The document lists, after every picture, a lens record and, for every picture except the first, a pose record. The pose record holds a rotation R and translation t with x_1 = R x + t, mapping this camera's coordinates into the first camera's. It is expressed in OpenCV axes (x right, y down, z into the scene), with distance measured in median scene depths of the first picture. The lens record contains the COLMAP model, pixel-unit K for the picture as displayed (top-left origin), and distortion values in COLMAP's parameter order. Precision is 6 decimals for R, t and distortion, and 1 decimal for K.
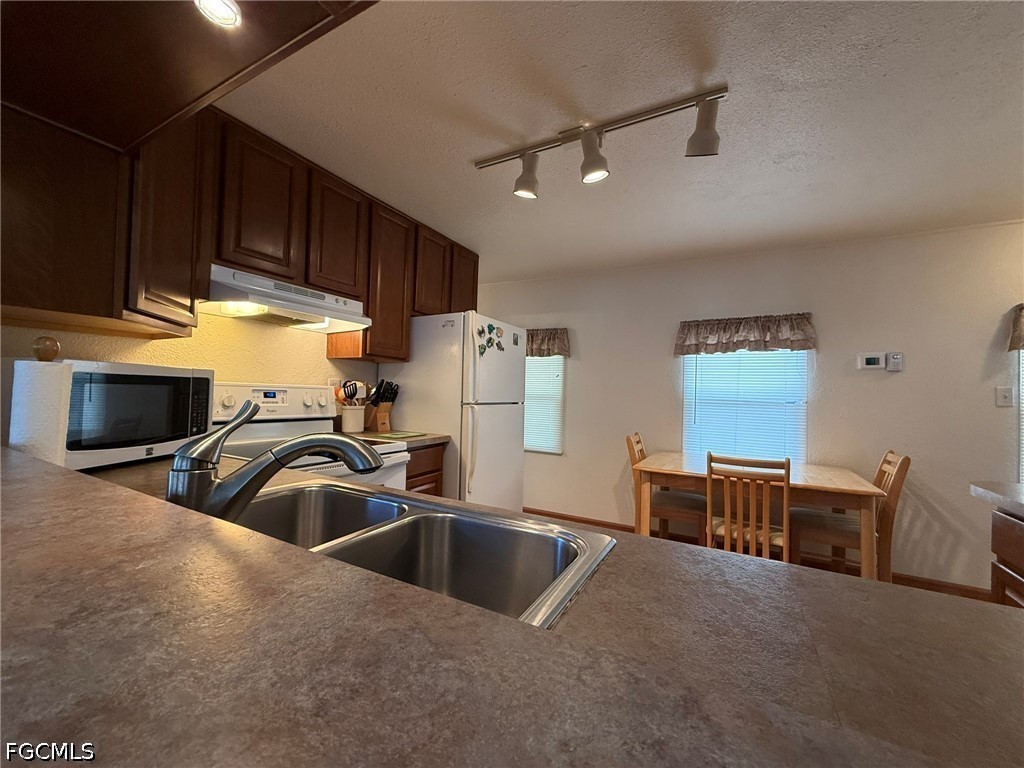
lens RADIAL K [[408.4, 0, 507.9], [0, 408.4, 384.8], [0, 0, 1]] dist [0.000439, 0.000111]
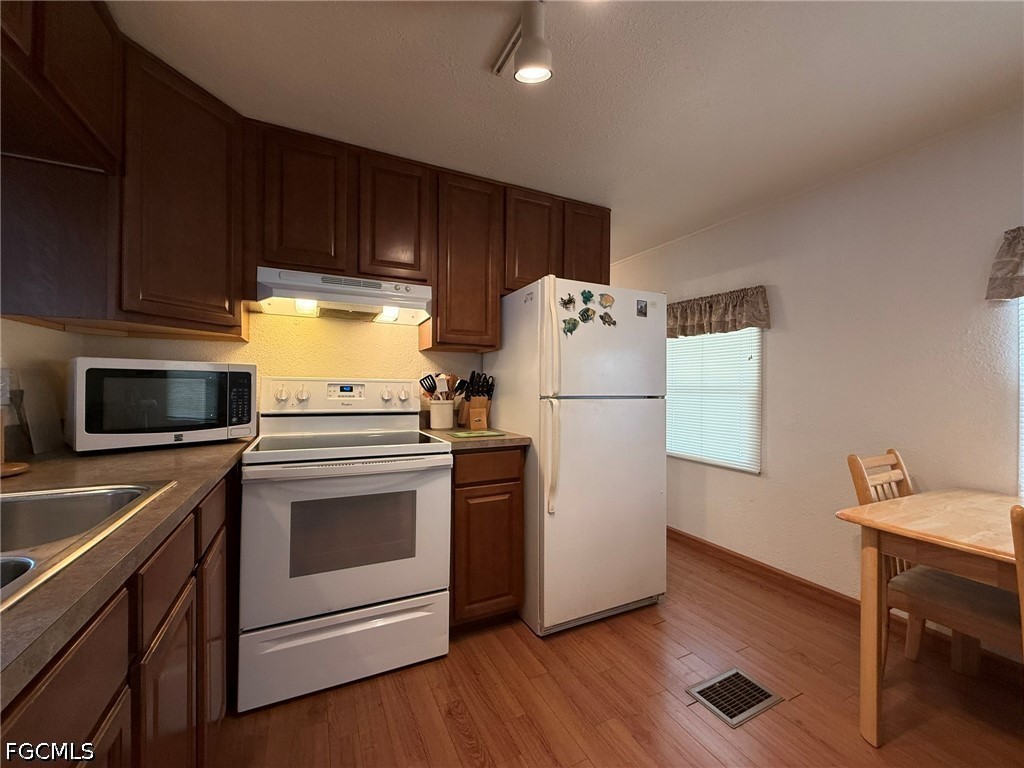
lens RADIAL K [[408.4, 0, 507.9], [0, 408.4, 384.8], [0, 0, 1]] dist [0.000439, 0.000111]
pose [[0.816872, -0.023952, -0.576322, 0.274494], [0.025139, 0.999666, -0.005914, 0.024787], [0.576272, -0.009657, 0.817201, 0.319172]]
